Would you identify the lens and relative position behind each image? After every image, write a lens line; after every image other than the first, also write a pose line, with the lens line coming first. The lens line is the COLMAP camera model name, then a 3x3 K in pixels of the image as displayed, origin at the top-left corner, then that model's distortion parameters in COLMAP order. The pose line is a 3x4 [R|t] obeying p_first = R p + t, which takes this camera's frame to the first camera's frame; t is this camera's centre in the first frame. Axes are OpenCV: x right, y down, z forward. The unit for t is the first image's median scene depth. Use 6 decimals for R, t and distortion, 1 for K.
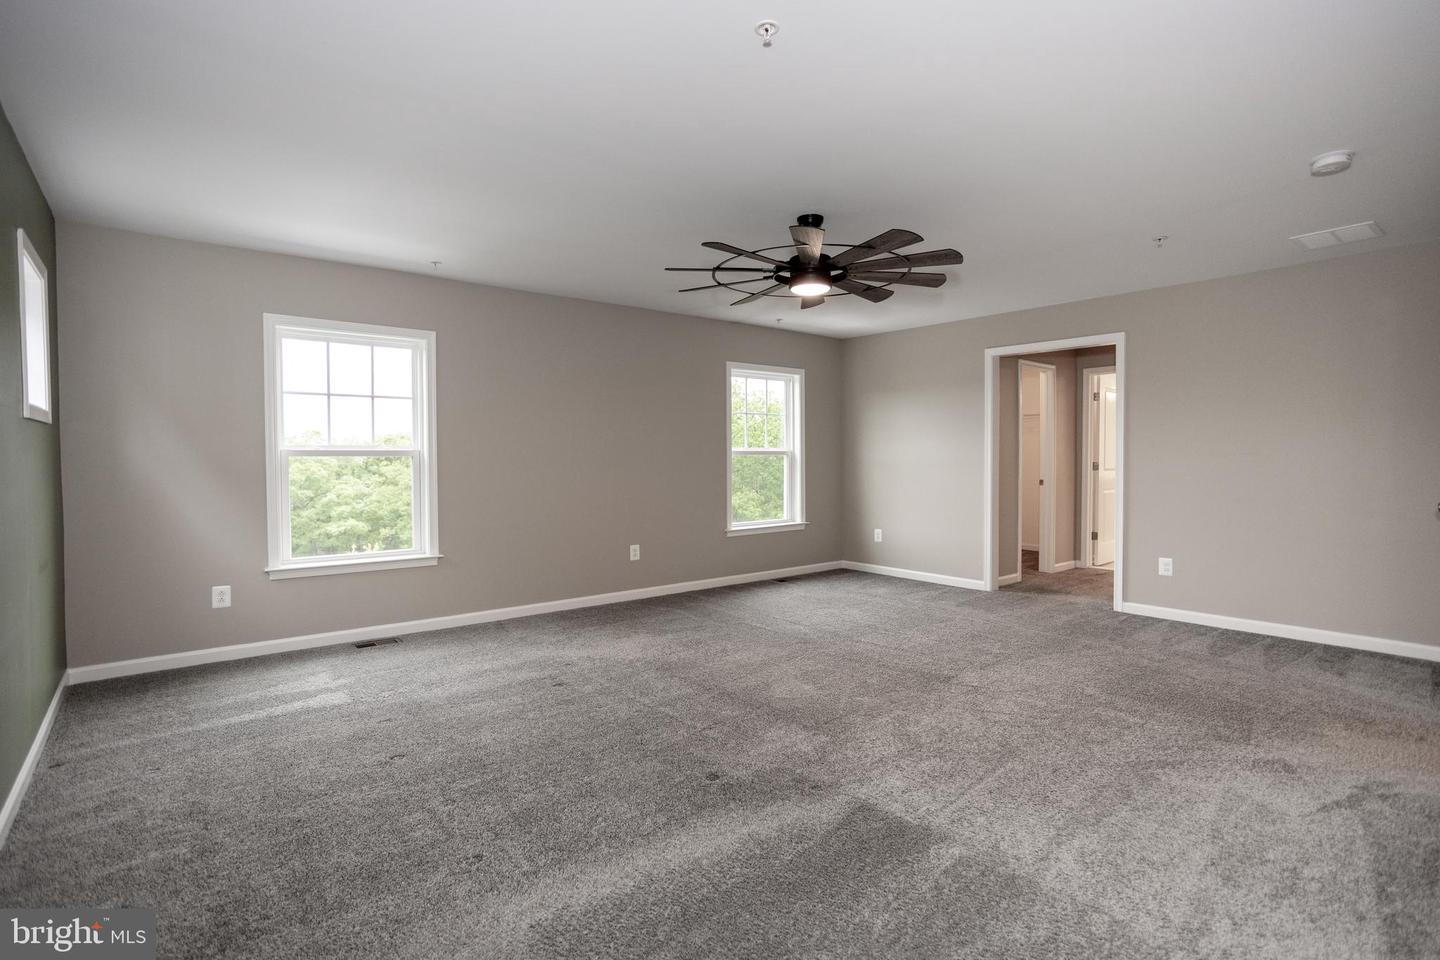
lens RADIAL K [[701.5, 0, 716.9], [0, 701.5, 476.7], [0, 0, 1]] dist [-0.047246, 0.031357]
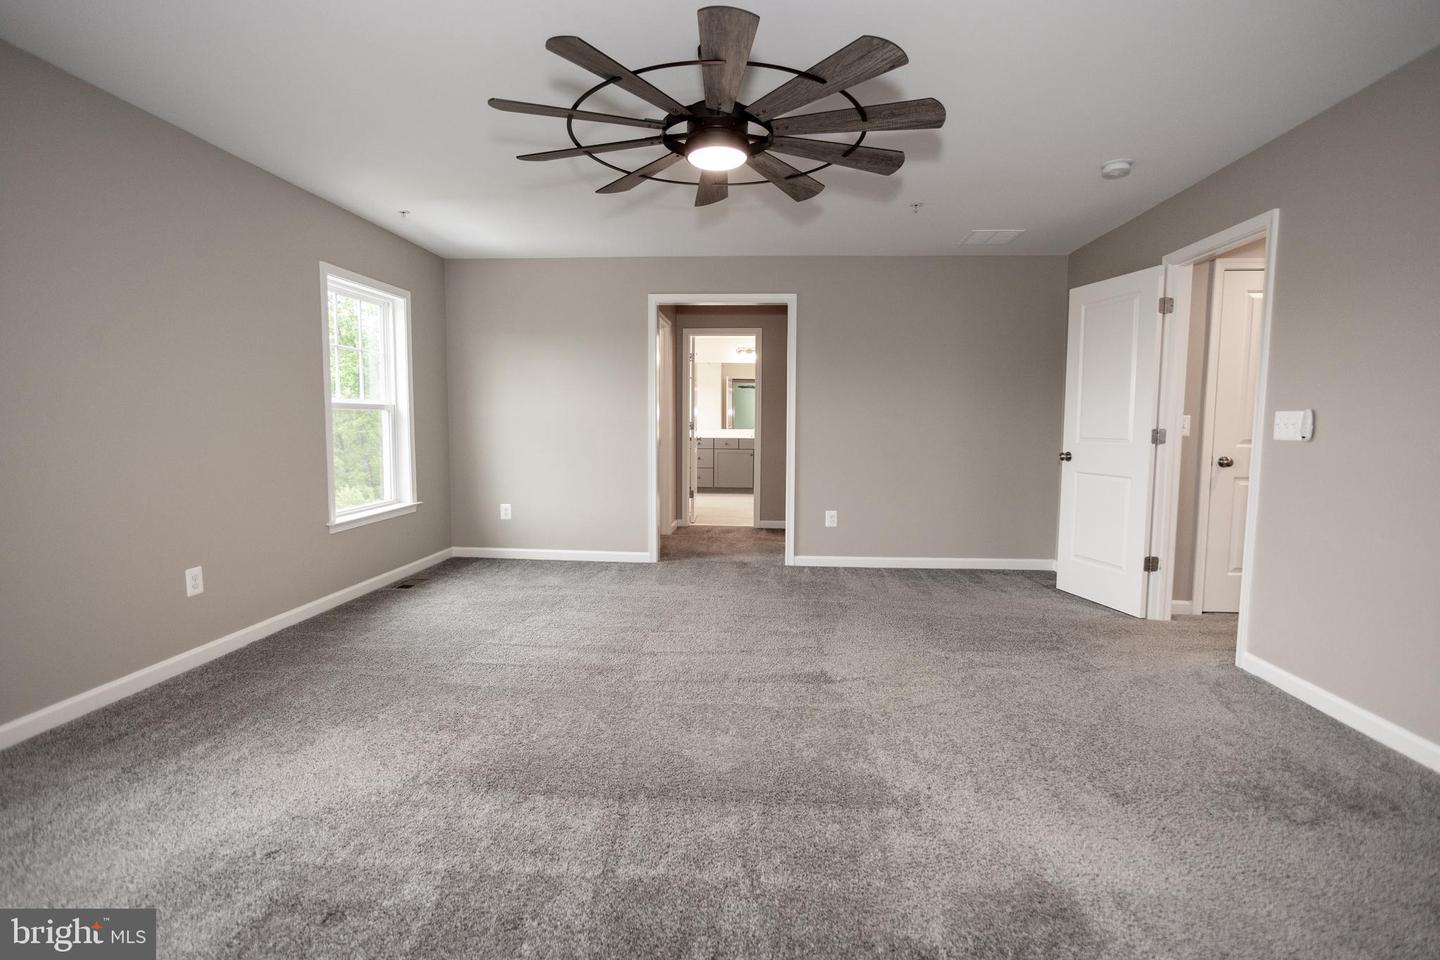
lens RADIAL K [[701.5, 0, 716.9], [0, 701.5, 476.7], [0, 0, 1]] dist [-0.047246, 0.031357]
pose [[0.684587, -0.051595, 0.727103, -0.353548], [0.011448, 0.998130, 0.060049, -0.003794], [-0.728841, -0.032784, 0.683898, 0.512729]]
